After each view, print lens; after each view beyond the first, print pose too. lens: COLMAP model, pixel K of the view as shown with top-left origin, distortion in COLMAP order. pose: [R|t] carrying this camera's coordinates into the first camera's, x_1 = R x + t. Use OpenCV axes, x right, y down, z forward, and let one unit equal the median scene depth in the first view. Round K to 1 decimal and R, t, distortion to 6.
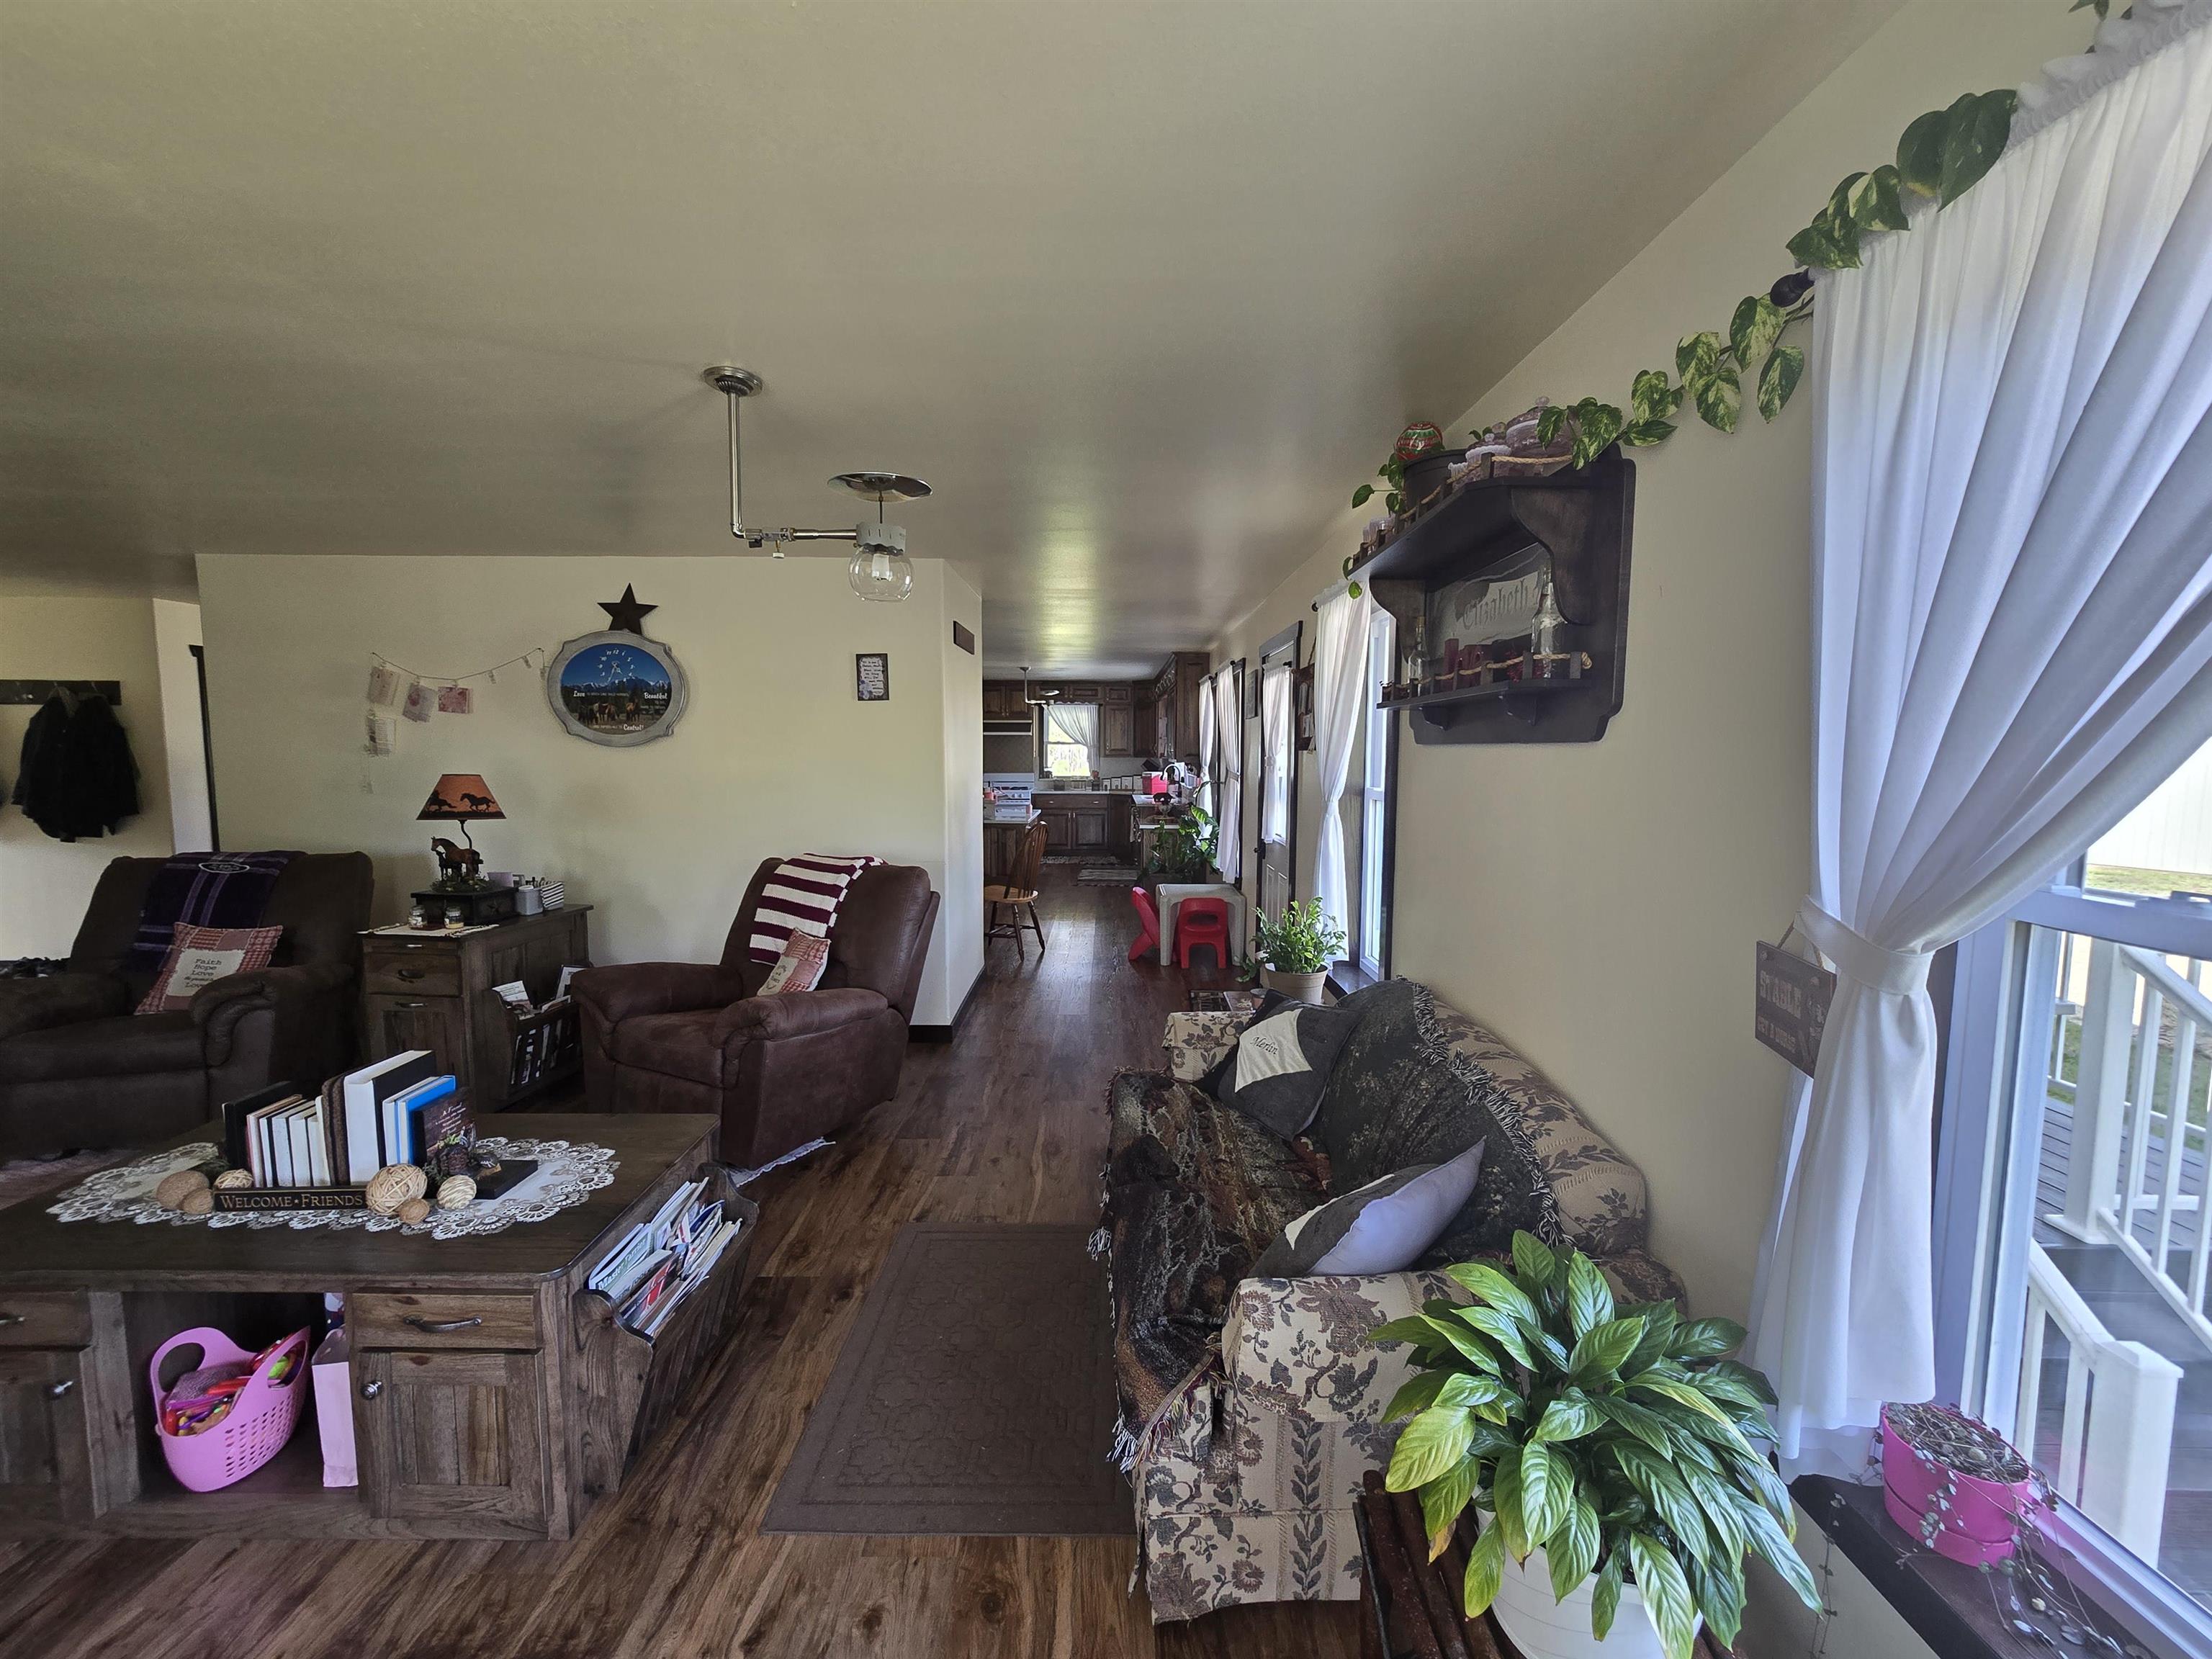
lens RADIAL K [[895.4, 0, 1106.0], [0, 895.4, 829.5], [0, 0, 1]] dist [0.000307, 0.000159]
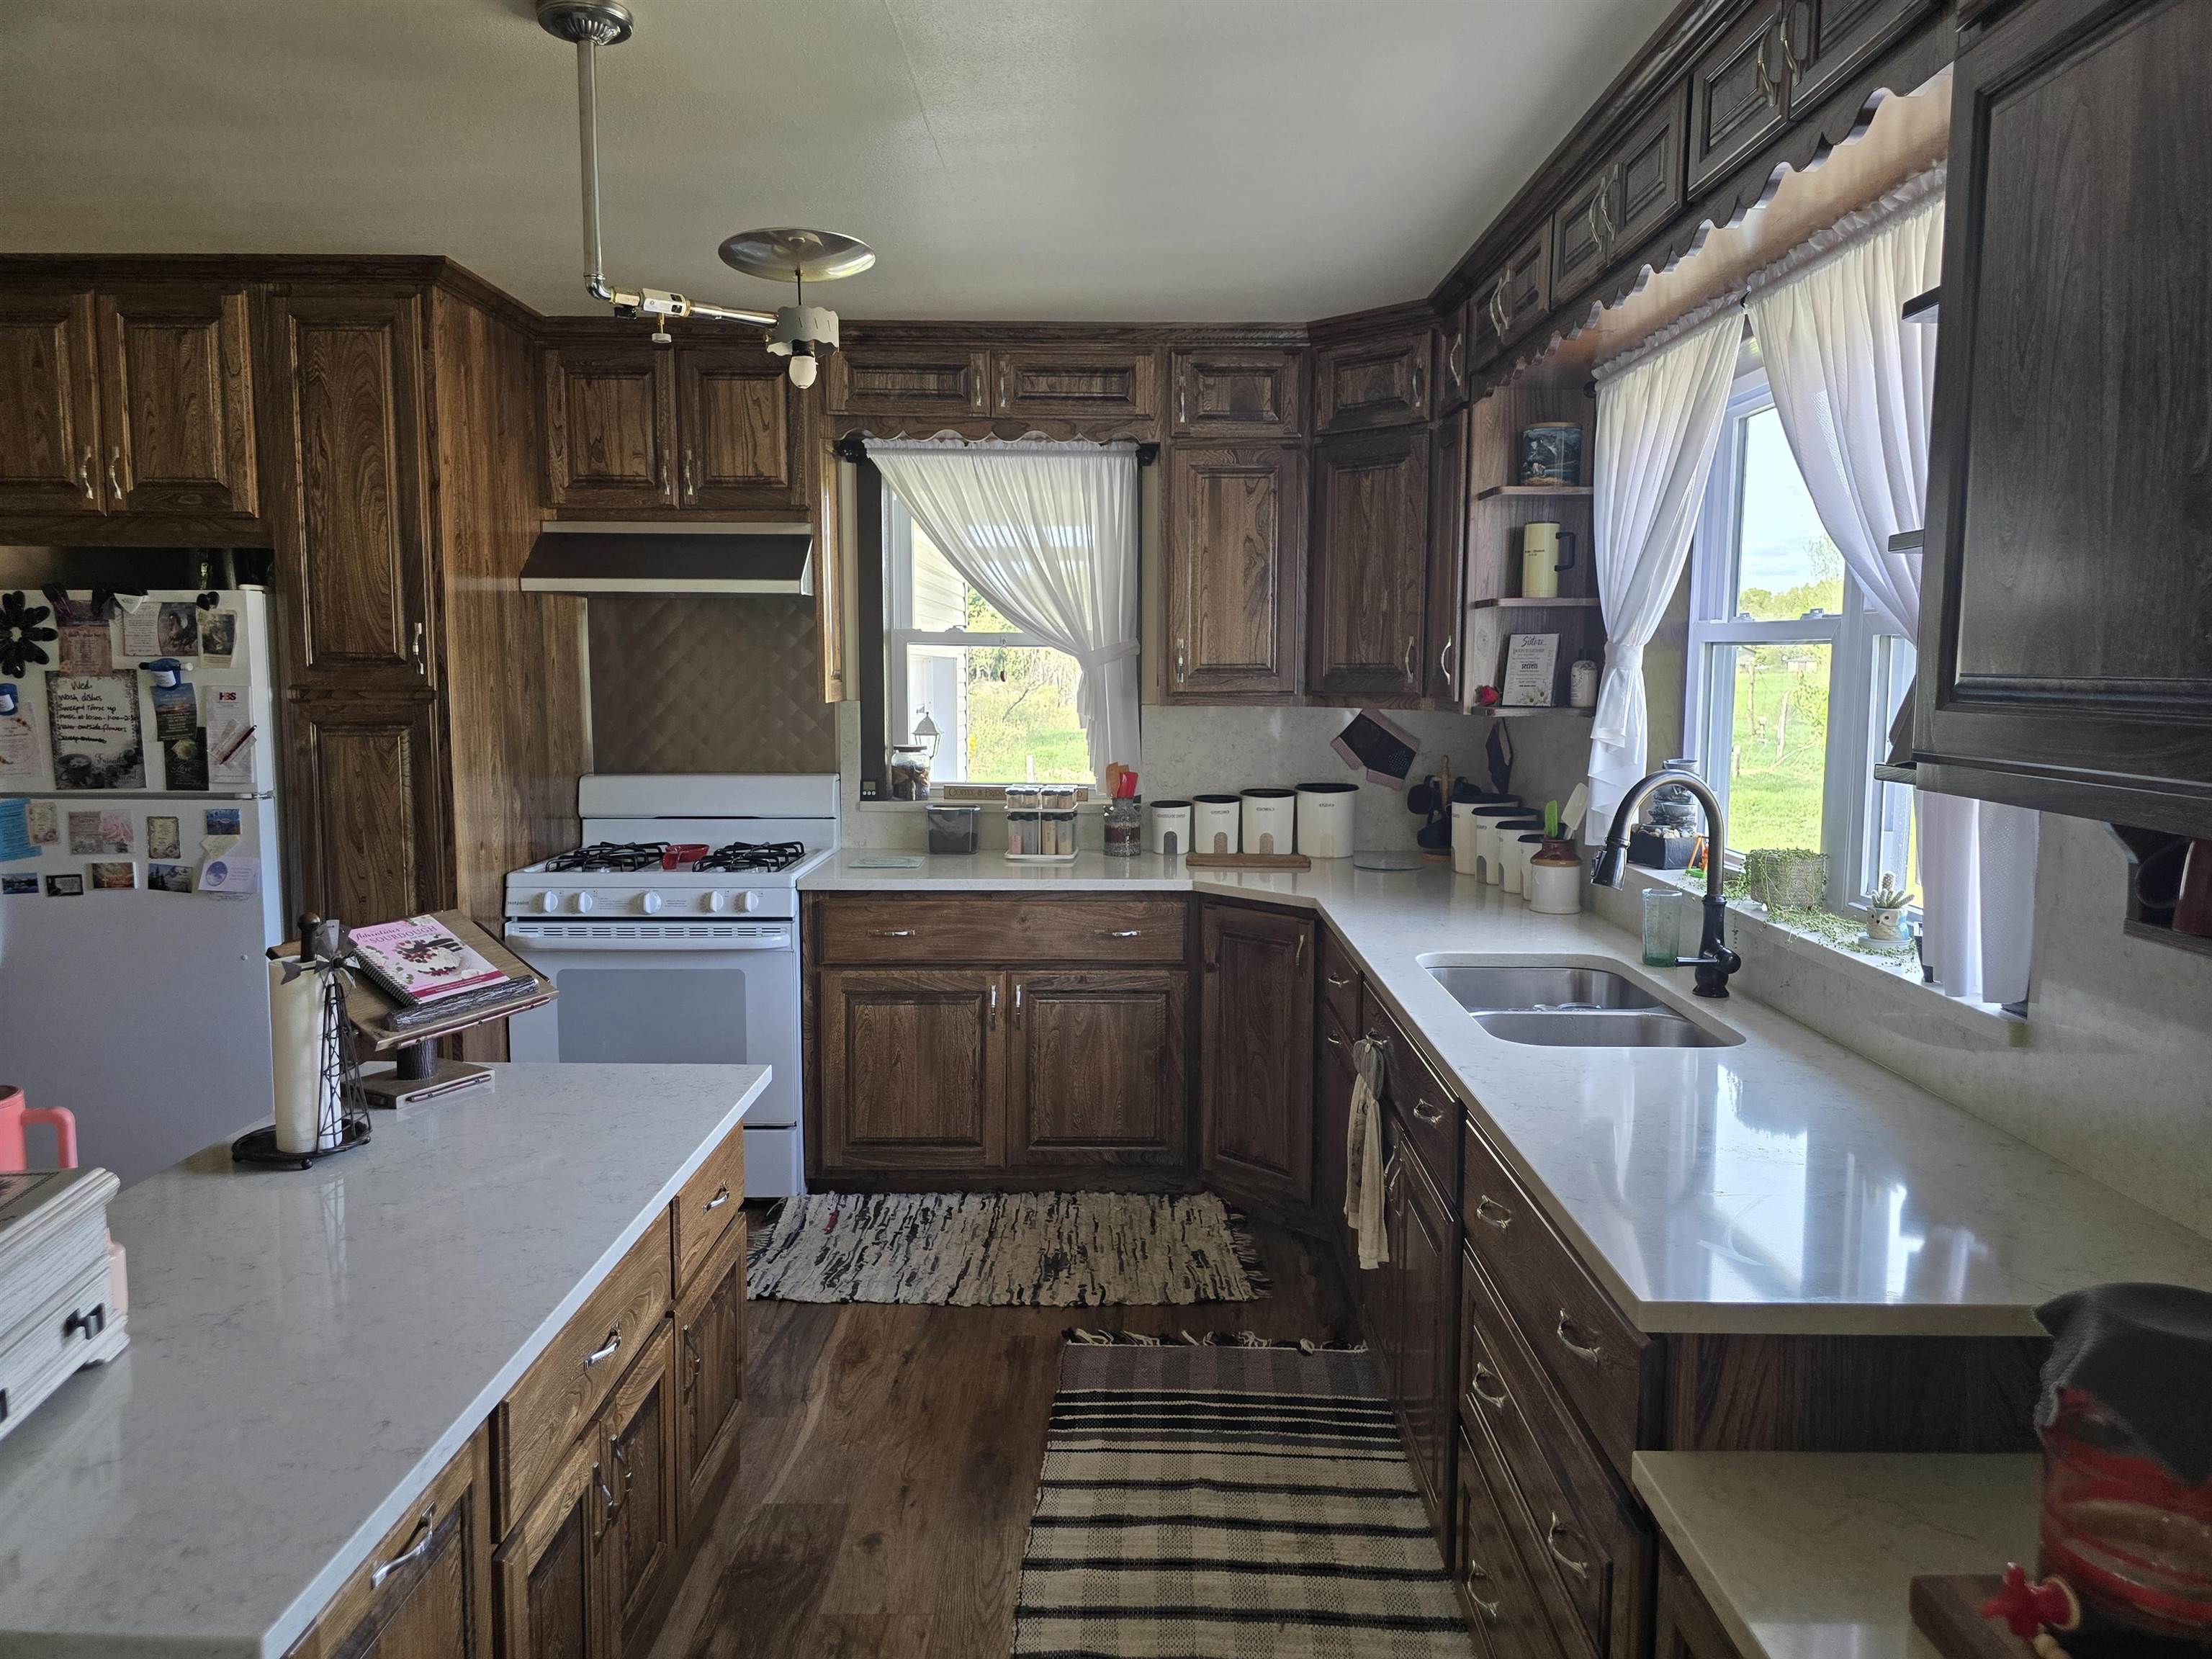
lens RADIAL K [[1495.5, 0, 1106.0], [0, 1495.5, 829.5], [0, 0, 1]] dist [0.066979, 0.000254]
pose [[0.999998, 0.000422, 0.002087, -0.016091], [-0.000458, 0.999851, 0.017234, -0.057371], [-0.002079, -0.017235, 0.999849, 0.645223]]
